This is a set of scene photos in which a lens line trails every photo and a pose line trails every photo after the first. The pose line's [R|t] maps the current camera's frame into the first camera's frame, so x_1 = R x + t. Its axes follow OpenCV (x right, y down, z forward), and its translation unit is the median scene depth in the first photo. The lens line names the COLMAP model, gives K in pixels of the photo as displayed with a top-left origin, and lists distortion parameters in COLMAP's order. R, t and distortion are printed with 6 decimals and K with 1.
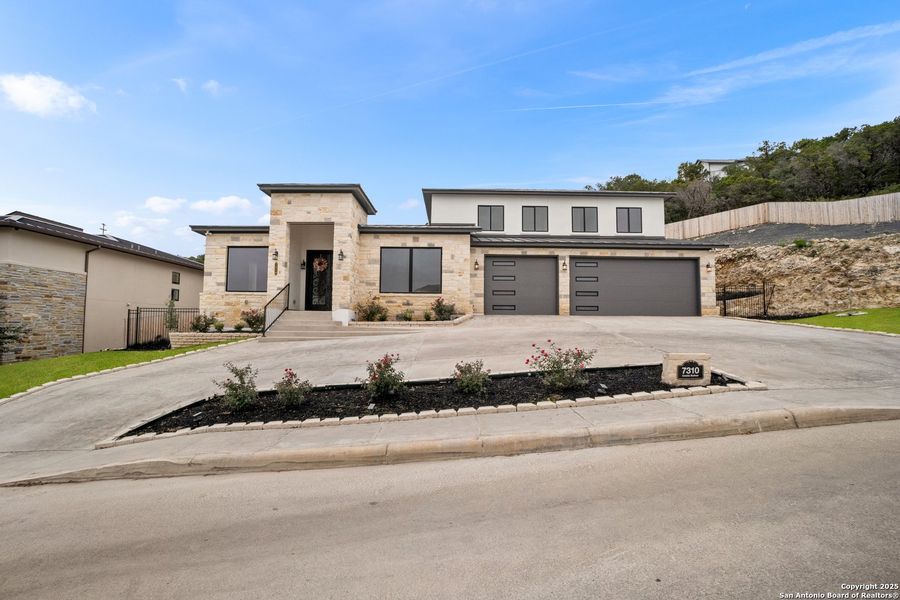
lens RADIAL K [[435.9, 0, 450.0], [0, 435.9, 300.0], [0, 0, 1]] dist [-0.047605, 0.000272]
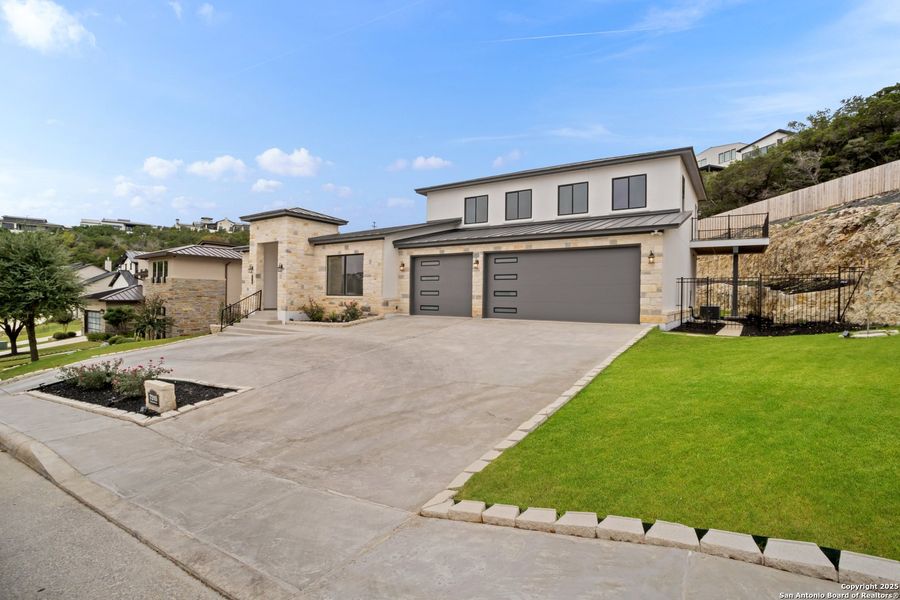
lens RADIAL K [[433.7, 0, 450.0], [0, 433.7, 300.0], [0, 0, 1]] dist [-0.064777, 0.027349]
pose [[0.827760, 0.004483, -0.561064, 0.760743], [0.030292, 0.998153, 0.052666, -0.054664], [0.560264, -0.060591, 0.826095, 0.223170]]
